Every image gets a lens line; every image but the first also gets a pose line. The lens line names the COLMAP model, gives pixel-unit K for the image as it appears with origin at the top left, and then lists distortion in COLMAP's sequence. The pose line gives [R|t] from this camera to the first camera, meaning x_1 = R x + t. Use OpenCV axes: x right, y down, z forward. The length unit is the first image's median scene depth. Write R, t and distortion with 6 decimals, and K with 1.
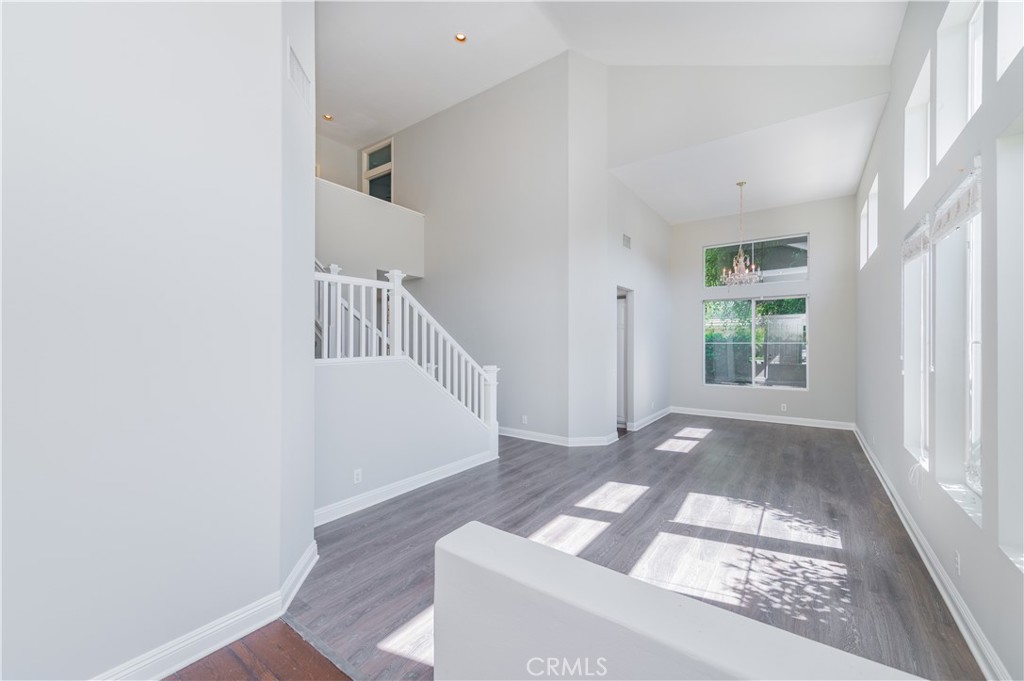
lens RADIAL K [[404.1, 0, 510.8], [0, 404.1, 343.0], [0, 0, 1]] dist [0.019756, -0.005835]
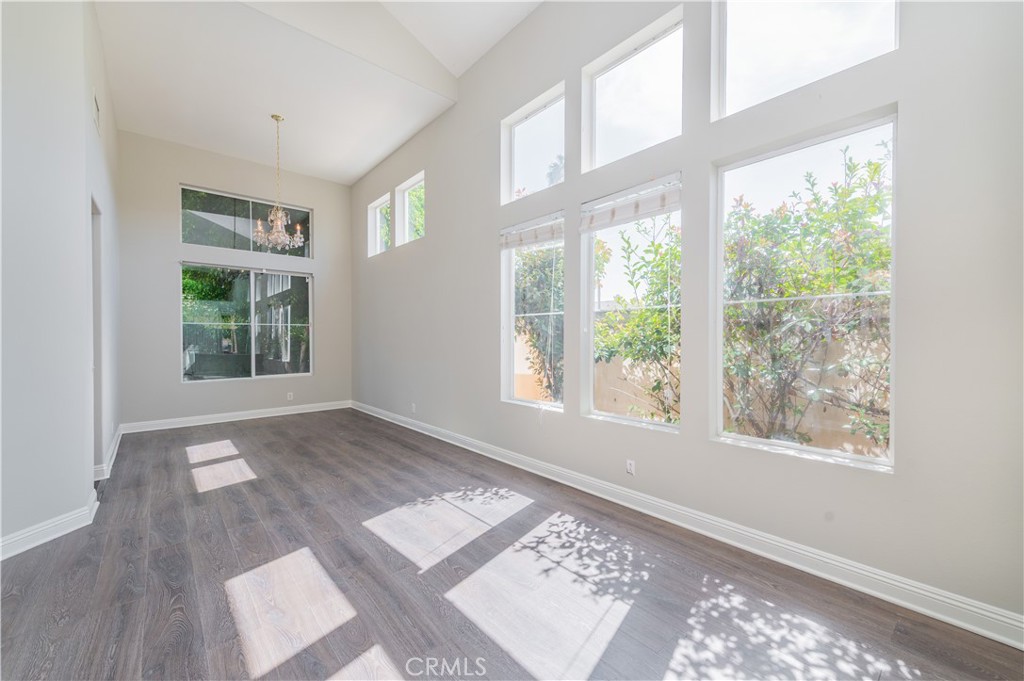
lens RADIAL K [[404.1, 0, 514.5], [0, 404.1, 338.7], [0, 0, 1]] dist [0.019756, -0.005835]
pose [[0.216484, -0.003112, 0.976281, -0.178331], [0.005154, 0.999985, 0.002044, 0.062272], [-0.976273, 0.004589, 0.216497, 0.640472]]
